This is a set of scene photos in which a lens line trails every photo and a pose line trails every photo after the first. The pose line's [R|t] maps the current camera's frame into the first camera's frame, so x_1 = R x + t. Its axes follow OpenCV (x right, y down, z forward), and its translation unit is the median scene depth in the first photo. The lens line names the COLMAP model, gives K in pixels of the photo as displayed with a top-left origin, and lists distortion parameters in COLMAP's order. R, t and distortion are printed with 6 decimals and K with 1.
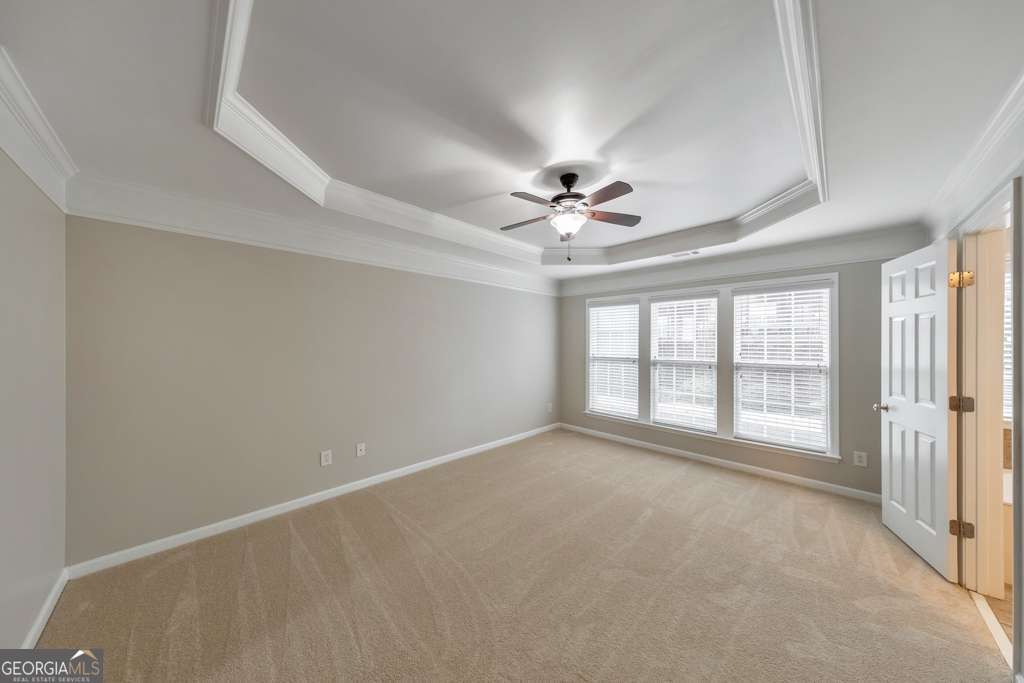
lens RADIAL K [[325.6, 0, 512.9], [0, 325.6, 342.0], [0, 0, 1]] dist [0.001582, -0.000105]
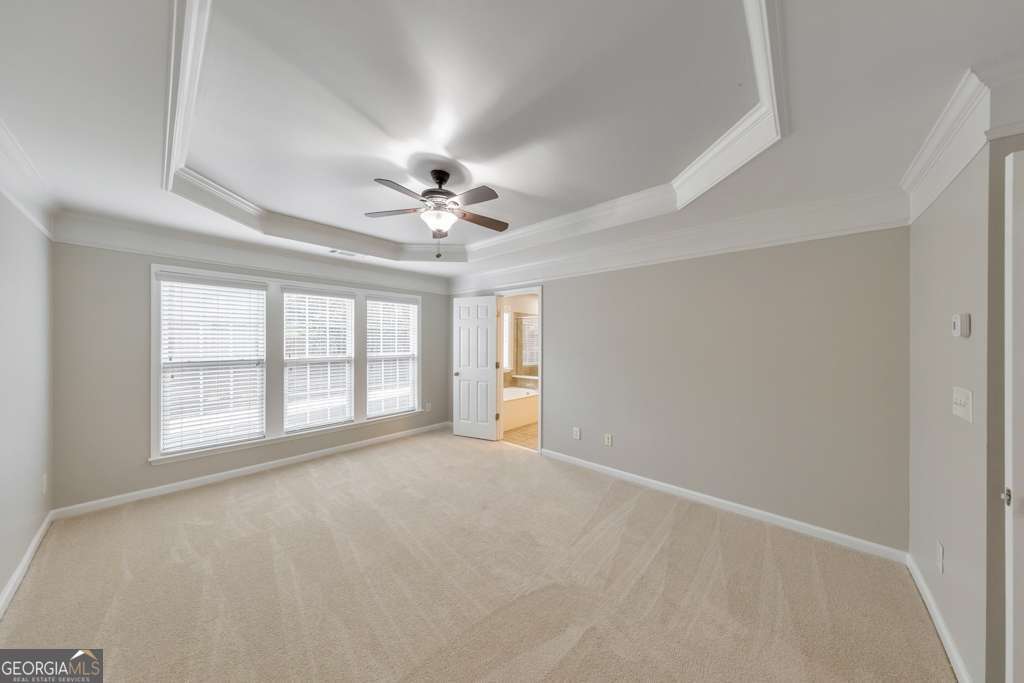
lens RADIAL K [[325.6, 0, 513.8], [0, 325.6, 342.4], [0, 0, 1]] dist [0.001582, -0.000105]
pose [[-0.069476, -0.009690, 0.997537, -0.490463], [-0.004500, 0.999946, 0.009400, -0.001006], [-0.997573, -0.003836, -0.069516, 0.493715]]
